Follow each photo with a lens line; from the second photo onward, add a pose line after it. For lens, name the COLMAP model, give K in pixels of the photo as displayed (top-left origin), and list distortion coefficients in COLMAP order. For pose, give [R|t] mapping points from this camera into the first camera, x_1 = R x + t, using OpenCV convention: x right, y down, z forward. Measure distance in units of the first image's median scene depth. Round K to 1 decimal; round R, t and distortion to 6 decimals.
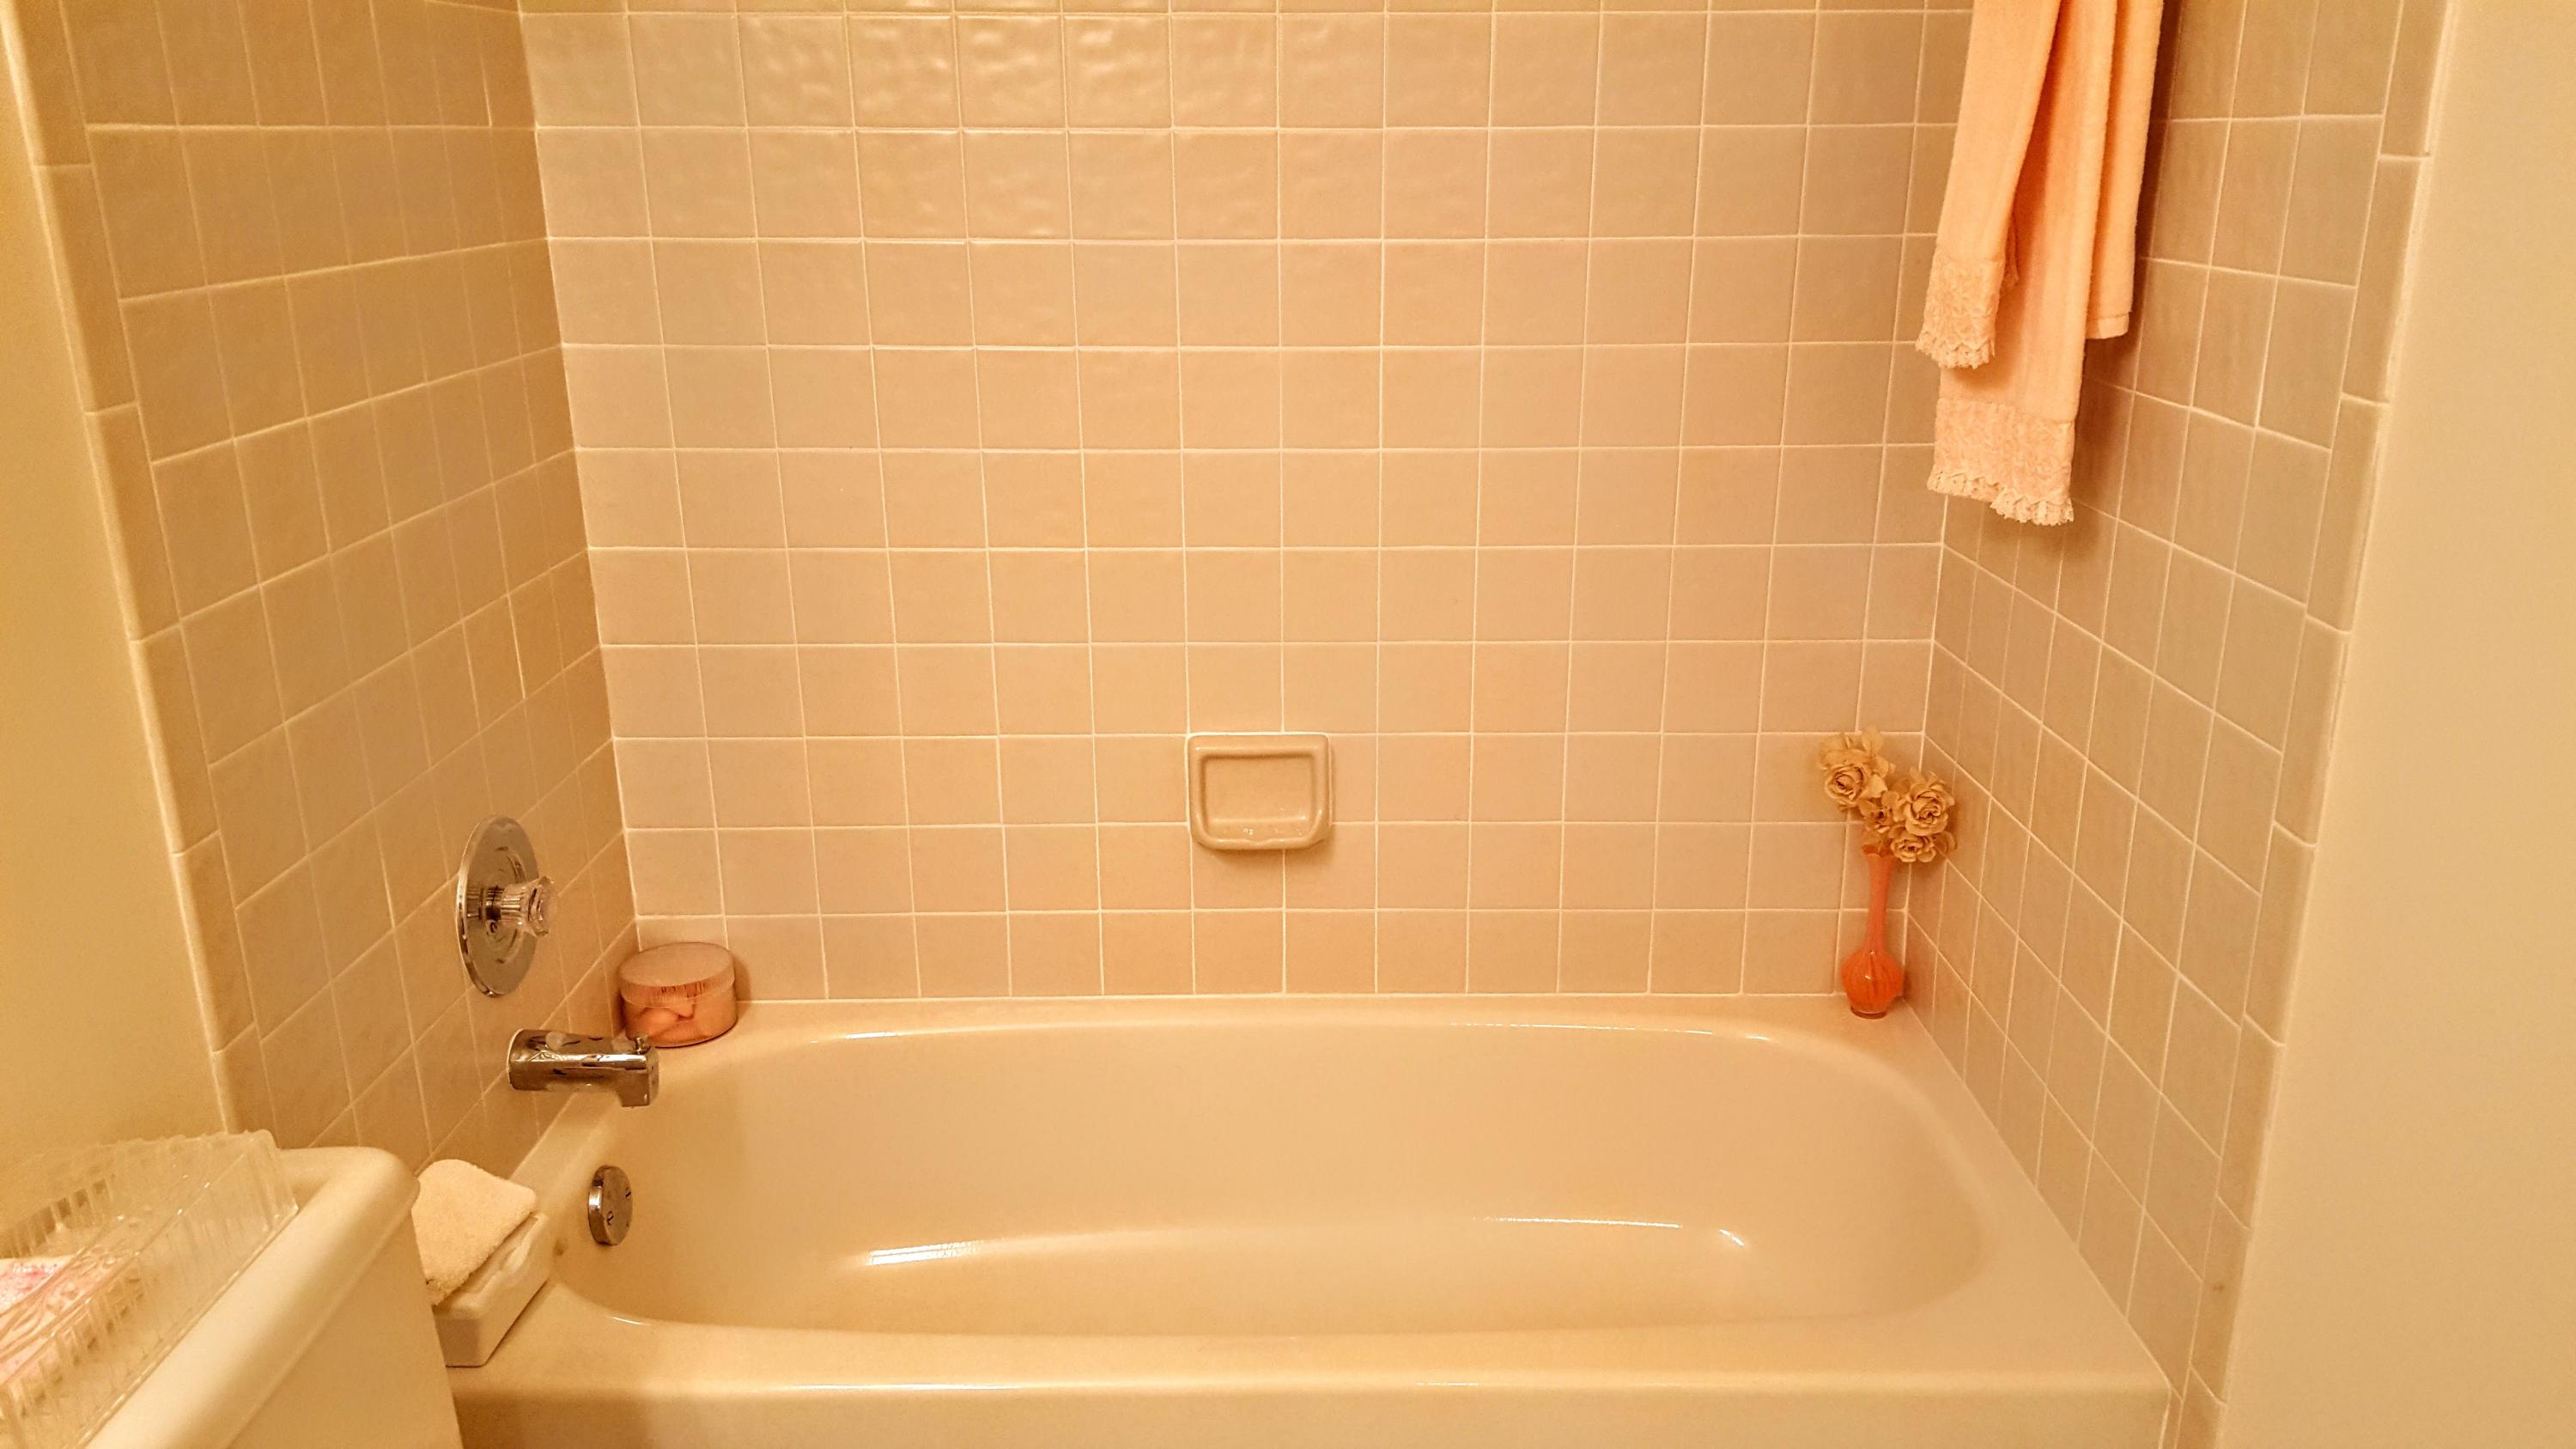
lens RADIAL K [[1919.7, 0, 1313.6], [0, 1919.7, 738.2], [0, 0, 1]] dist [0.079037, -0.103596]
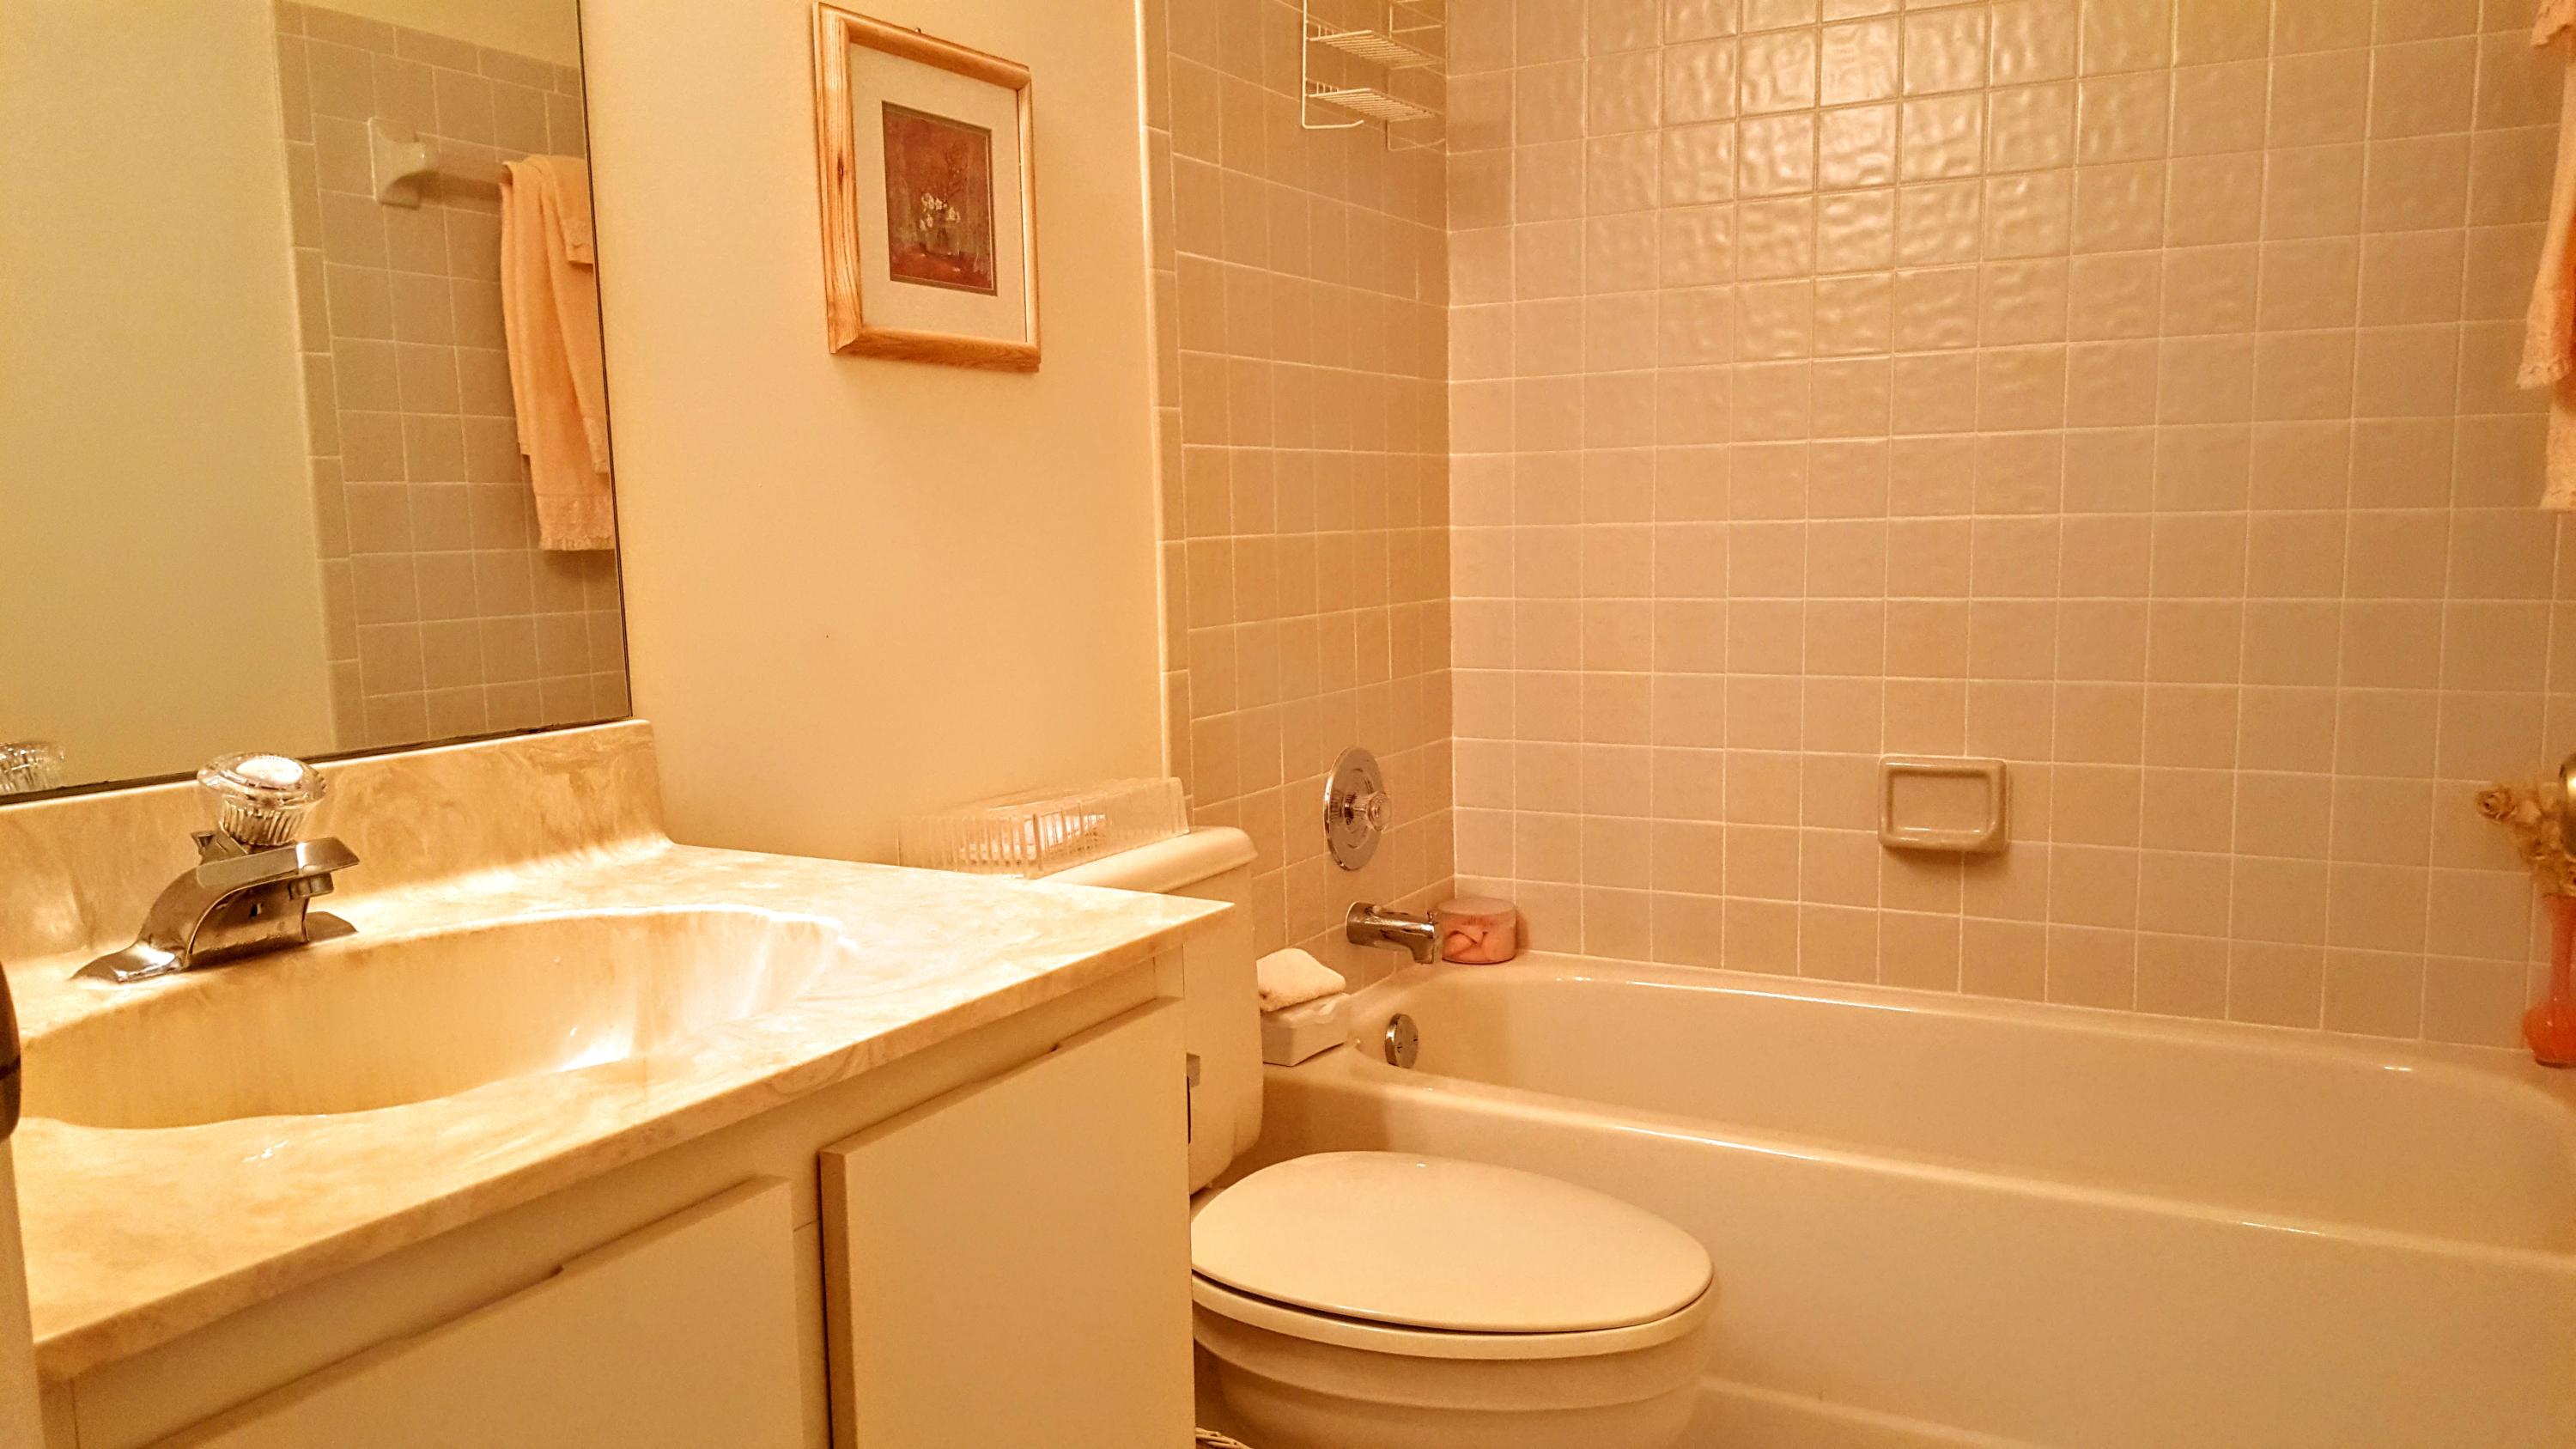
lens RADIAL K [[1919.7, 0, 1270.2], [0, 1919.7, 739.7], [0, 0, 1]] dist [0.079037, -0.103596]
pose [[0.866609, 0.048720, -0.496603, 0.214518], [-0.135364, 0.980856, -0.139992, 0.221516], [0.480276, 0.188541, 0.856614, -0.244745]]
